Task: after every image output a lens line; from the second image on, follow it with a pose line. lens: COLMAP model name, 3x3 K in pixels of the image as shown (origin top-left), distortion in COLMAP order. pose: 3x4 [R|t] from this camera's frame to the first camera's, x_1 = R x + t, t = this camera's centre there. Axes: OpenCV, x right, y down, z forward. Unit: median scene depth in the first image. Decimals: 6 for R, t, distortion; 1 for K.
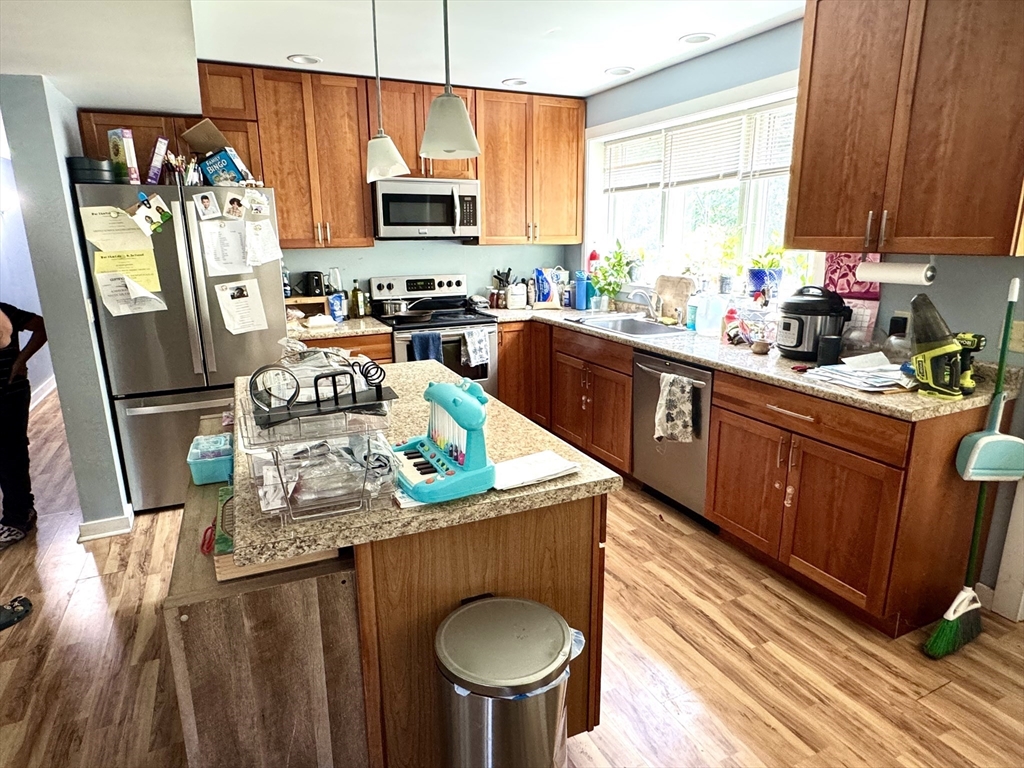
lens RADIAL K [[608.5, 0, 512.0], [0, 608.5, 384.0], [0, 0, 1]] dist [0.003829, 0.000950]
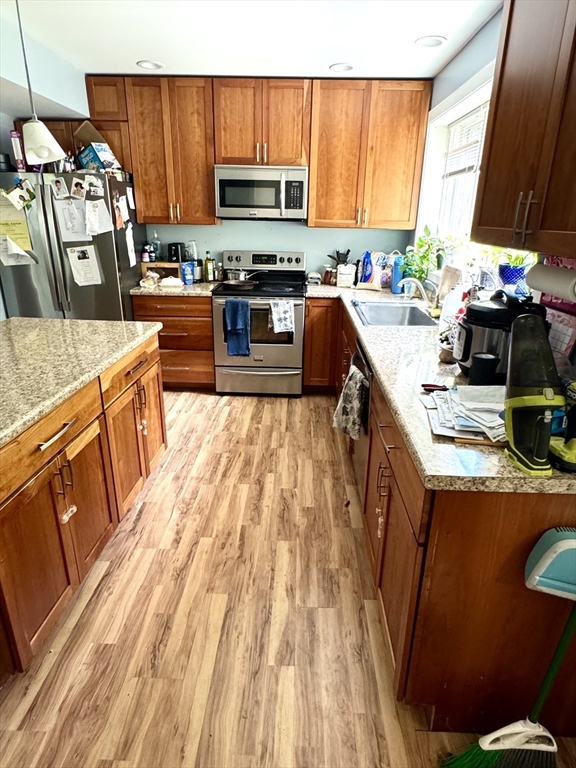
lens RADIAL K [[456.4, 0, 288.0], [0, 456.4, 384.0], [0, 0, 1]] dist [0.003829, 0.000950]
pose [[0.887209, 0.182972, -0.423535, 0.352107], [-0.137069, 0.981082, 0.136710, -0.055937], [0.440537, -0.063237, 0.895505, 0.217397]]
